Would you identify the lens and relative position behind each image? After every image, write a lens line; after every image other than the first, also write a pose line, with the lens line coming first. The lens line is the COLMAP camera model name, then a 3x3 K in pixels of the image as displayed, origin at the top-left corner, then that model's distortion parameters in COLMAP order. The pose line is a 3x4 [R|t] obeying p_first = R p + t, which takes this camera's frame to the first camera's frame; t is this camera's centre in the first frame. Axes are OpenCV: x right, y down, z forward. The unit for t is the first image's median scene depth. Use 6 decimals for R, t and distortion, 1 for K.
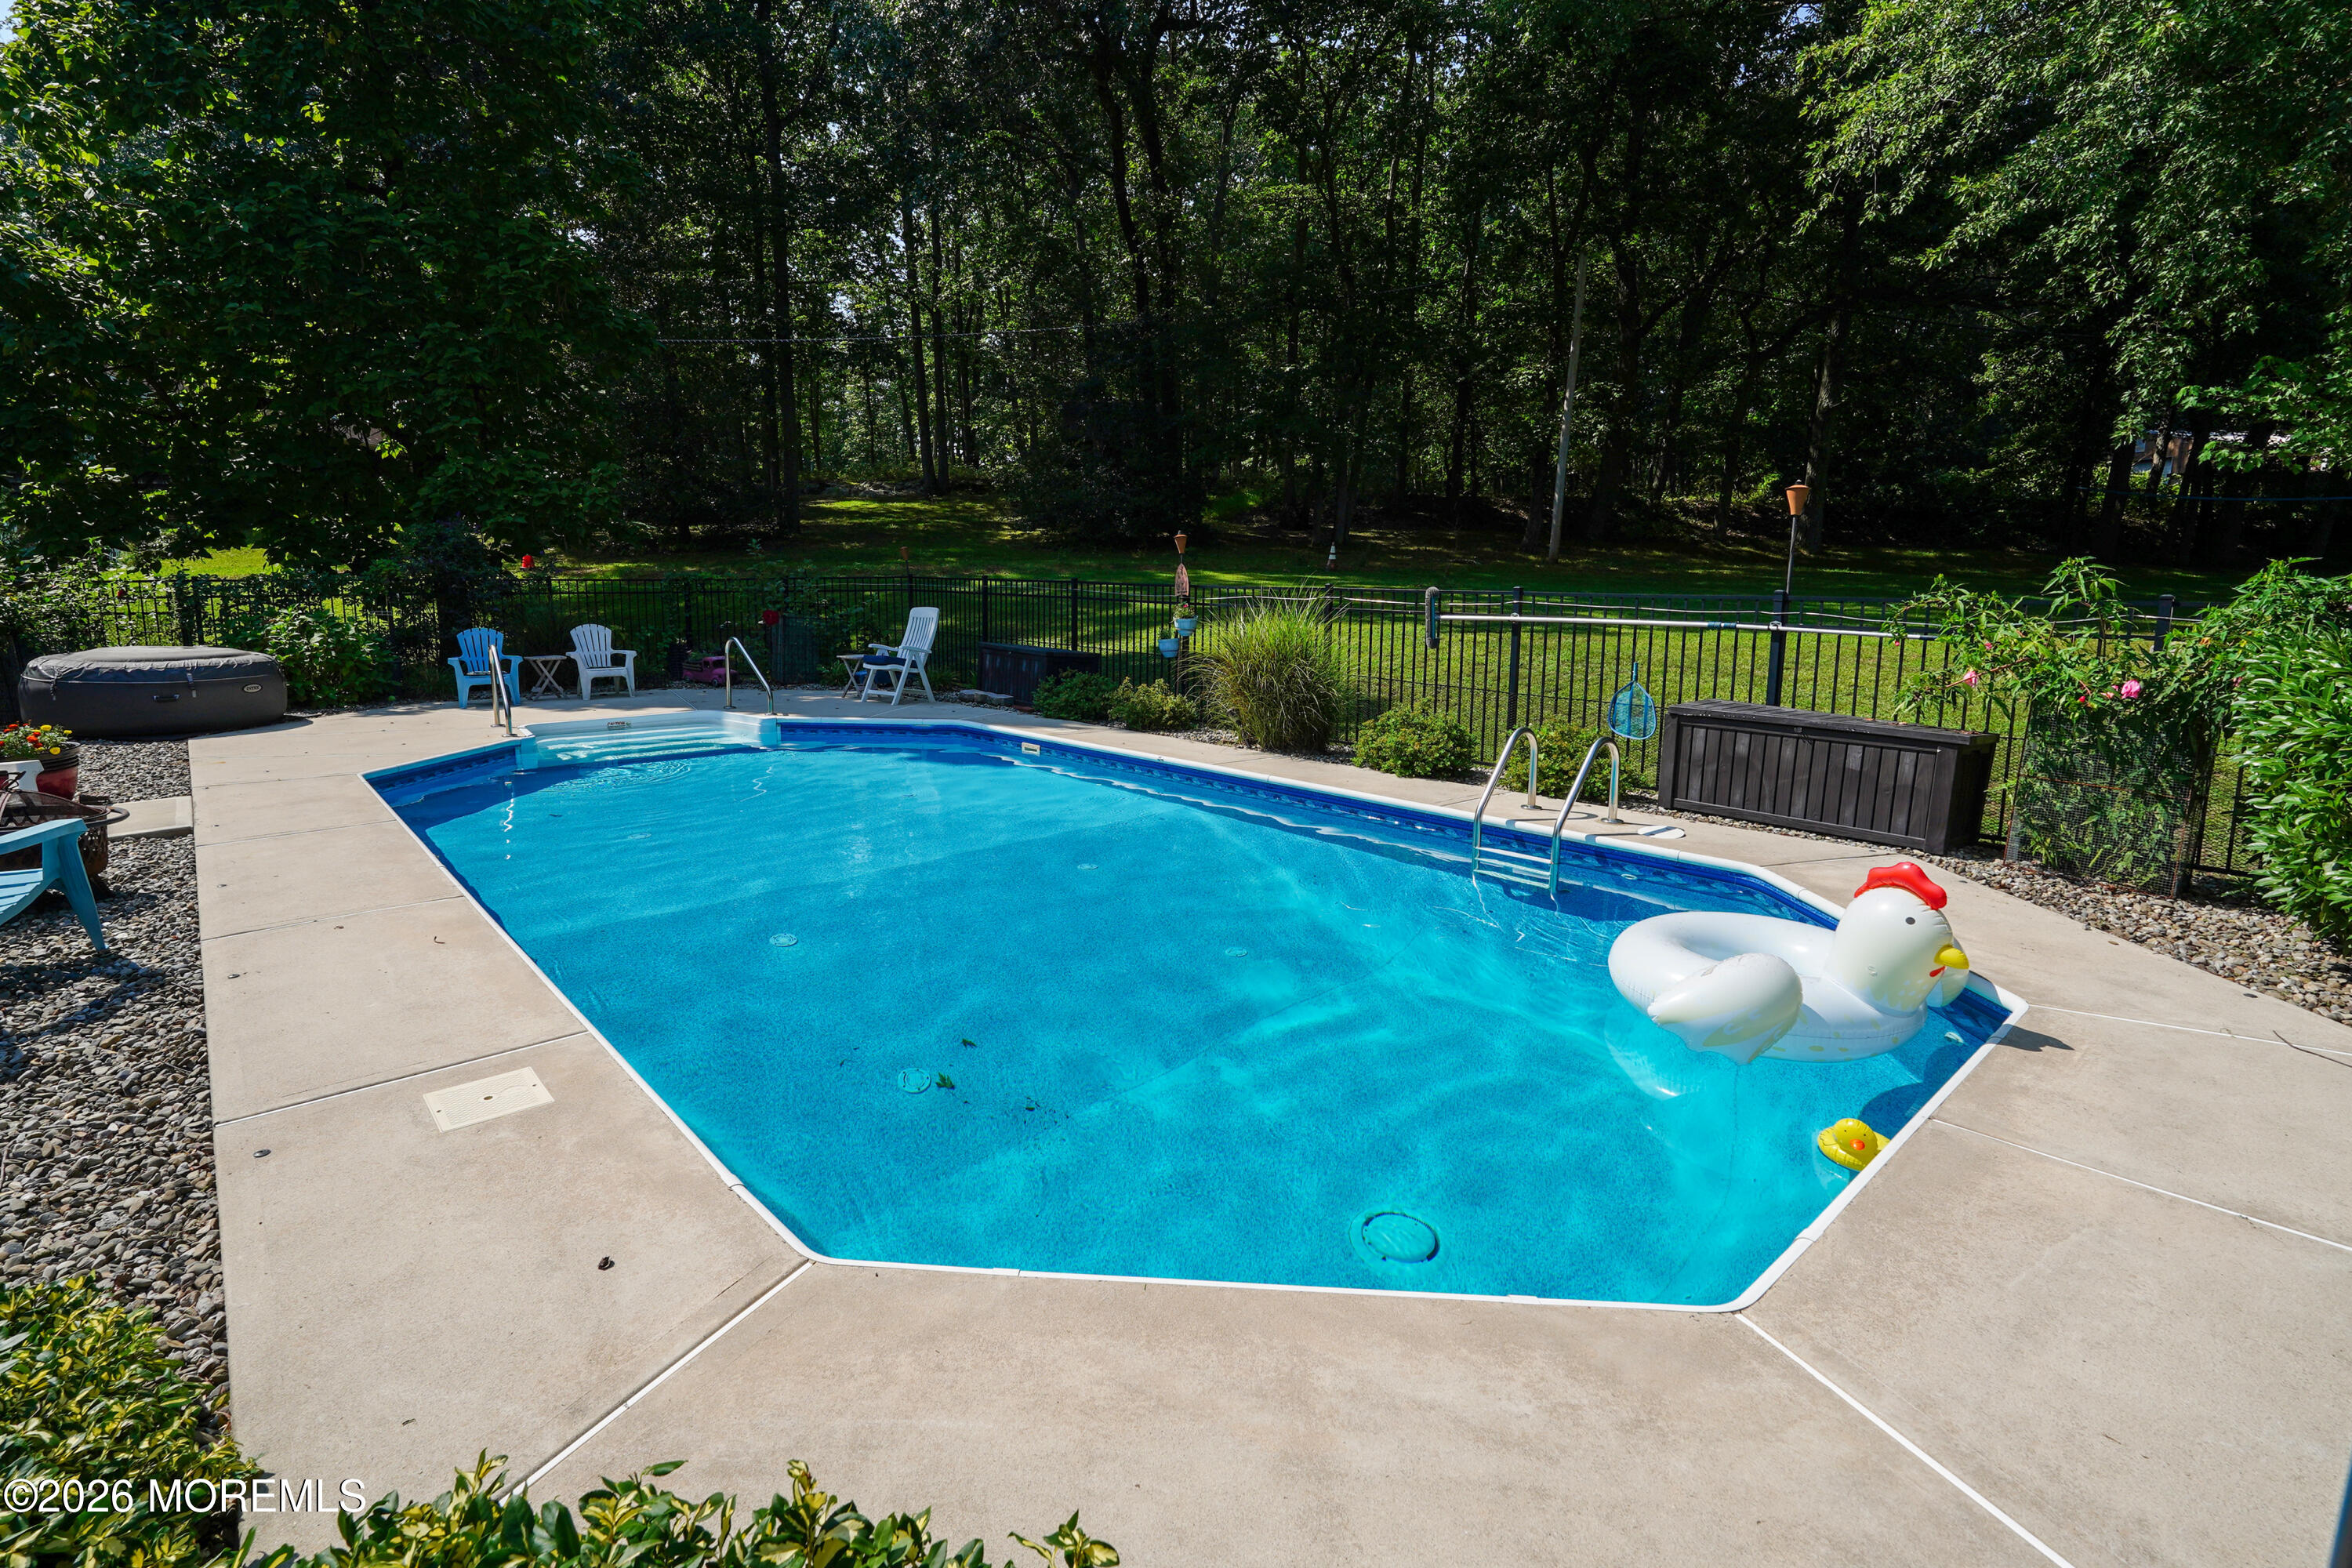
lens RADIAL K [[1093.4, 0, 1176.0], [0, 1093.4, 784.0], [0, 0, 1]] dist [-0.000758, -0.000122]
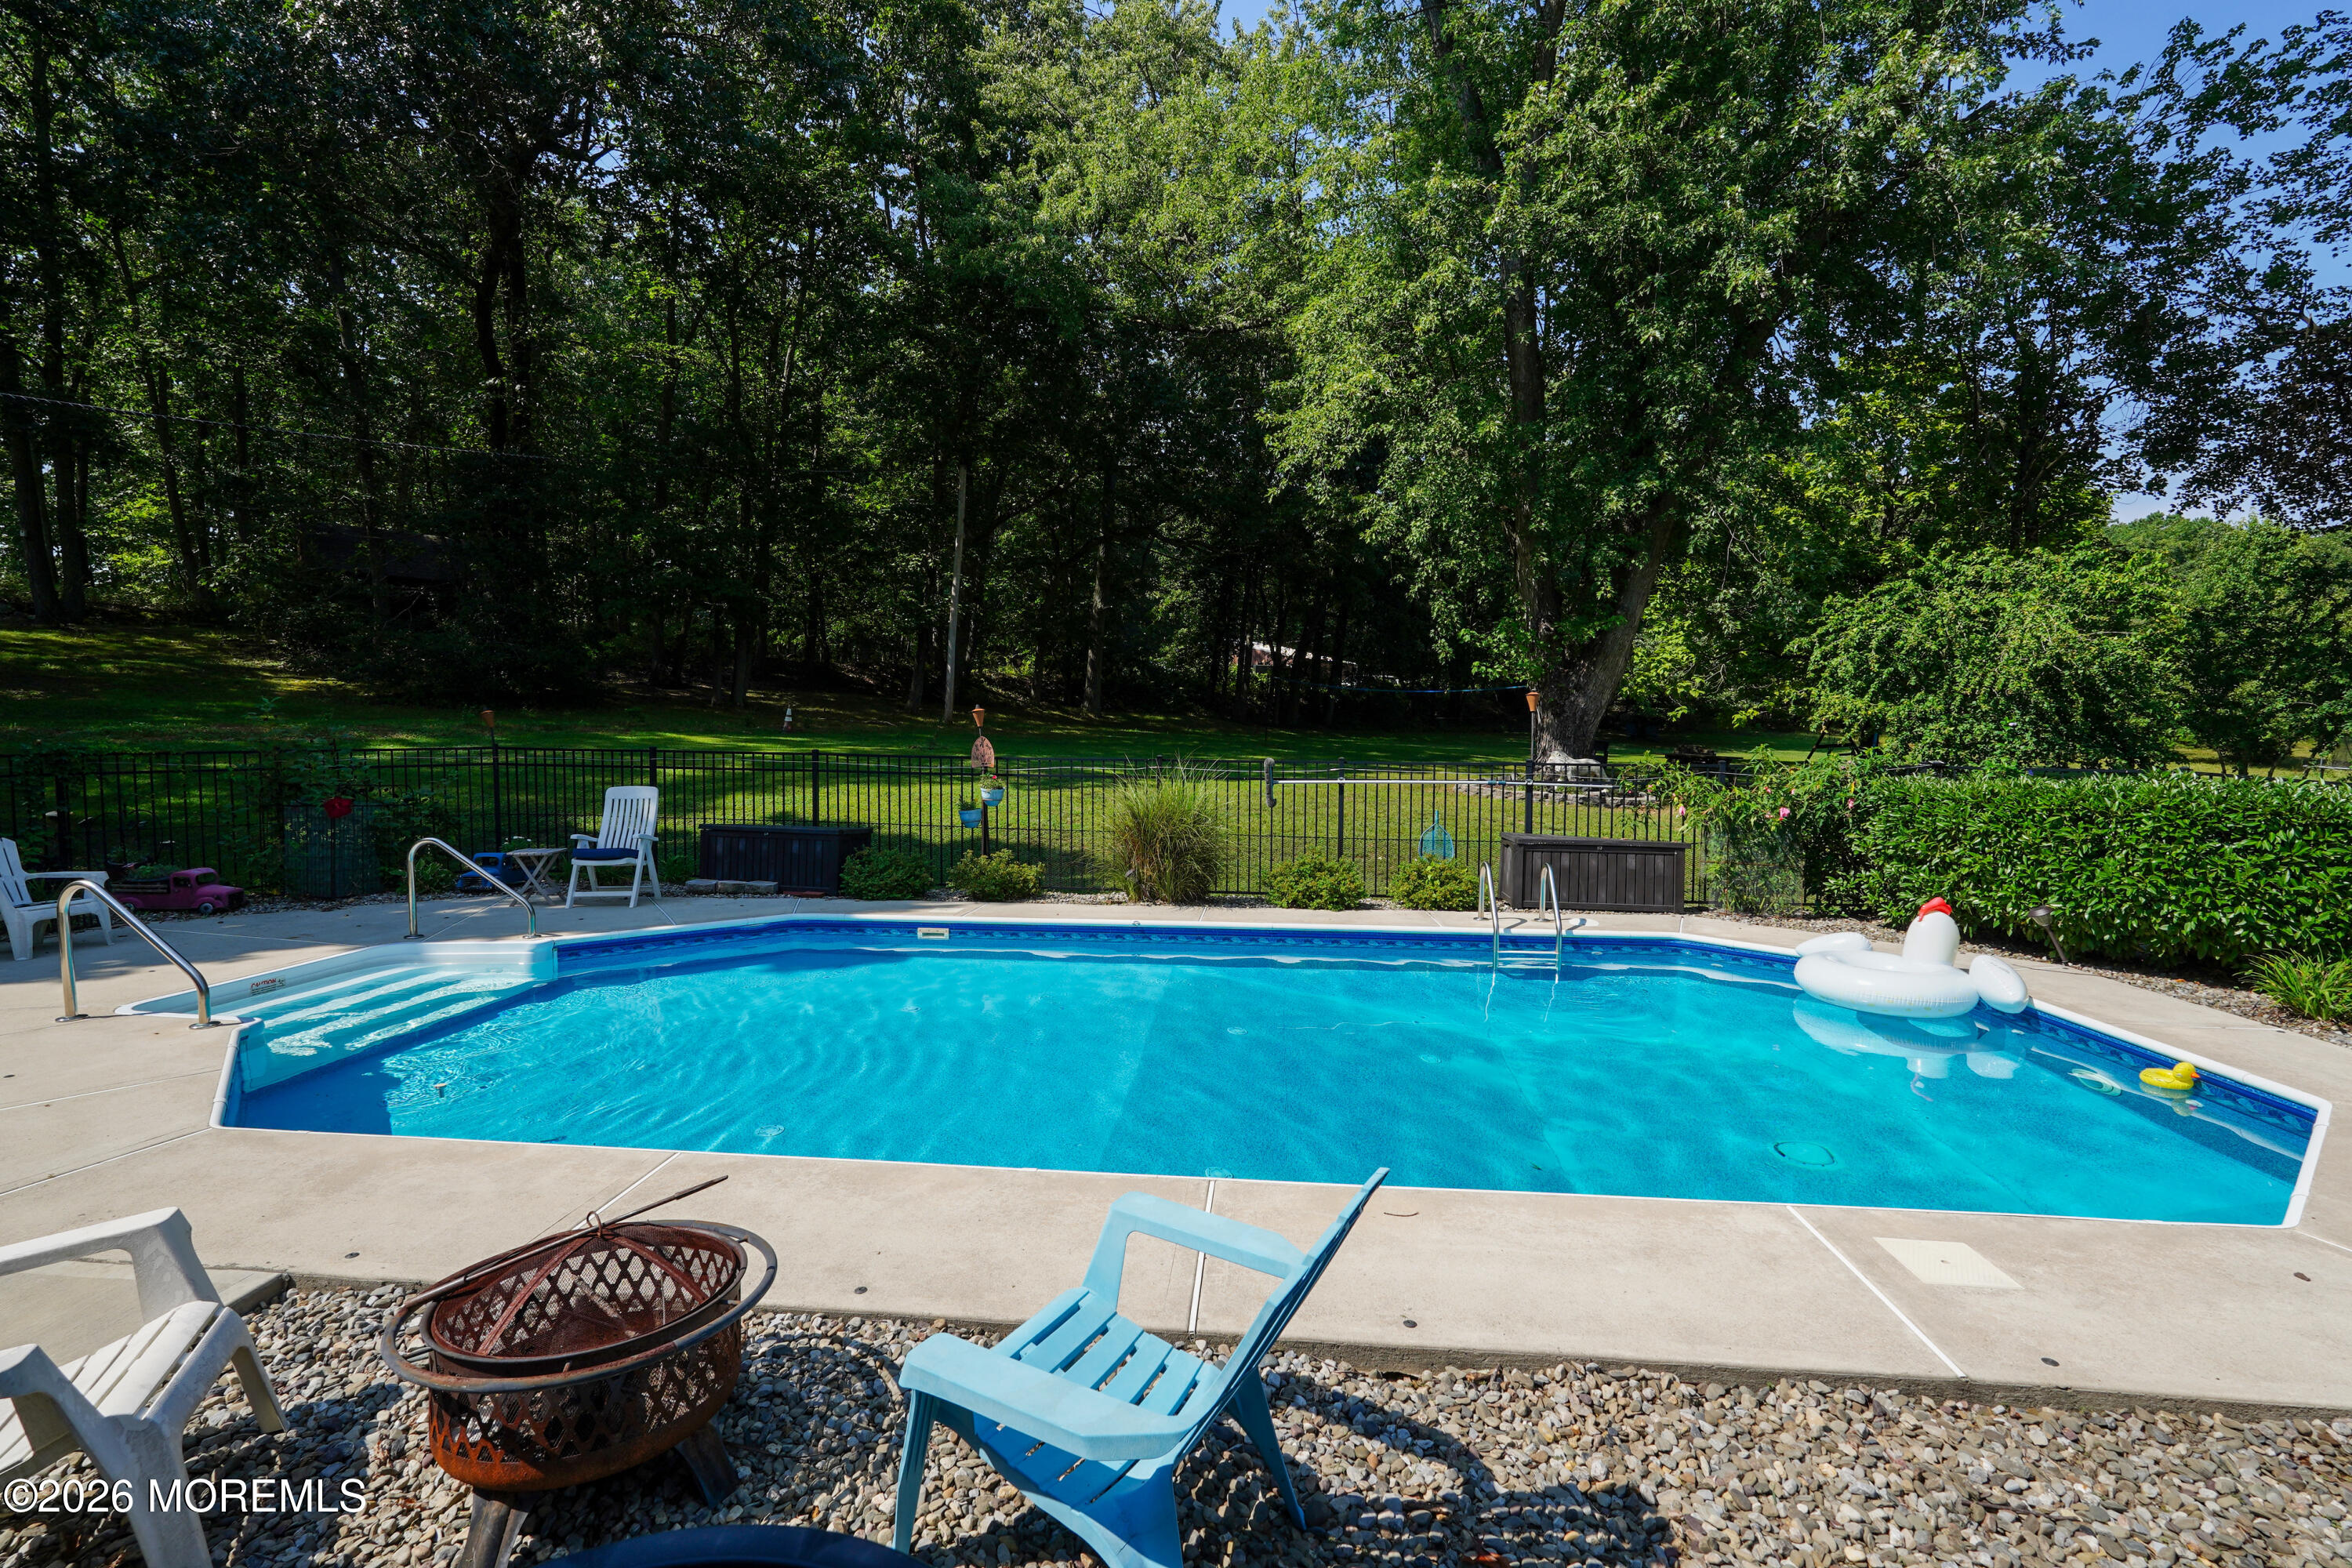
lens RADIAL K [[1008.2, 0, 1176.0], [0, 1008.2, 784.0], [0, 0, 1]] dist [-0.001597, -0.000088]
pose [[0.743101, -0.035751, 0.668223, -0.560347], [0.123607, 0.988722, -0.084560, -0.061078], [-0.657664, 0.145434, 0.739140, 0.204806]]
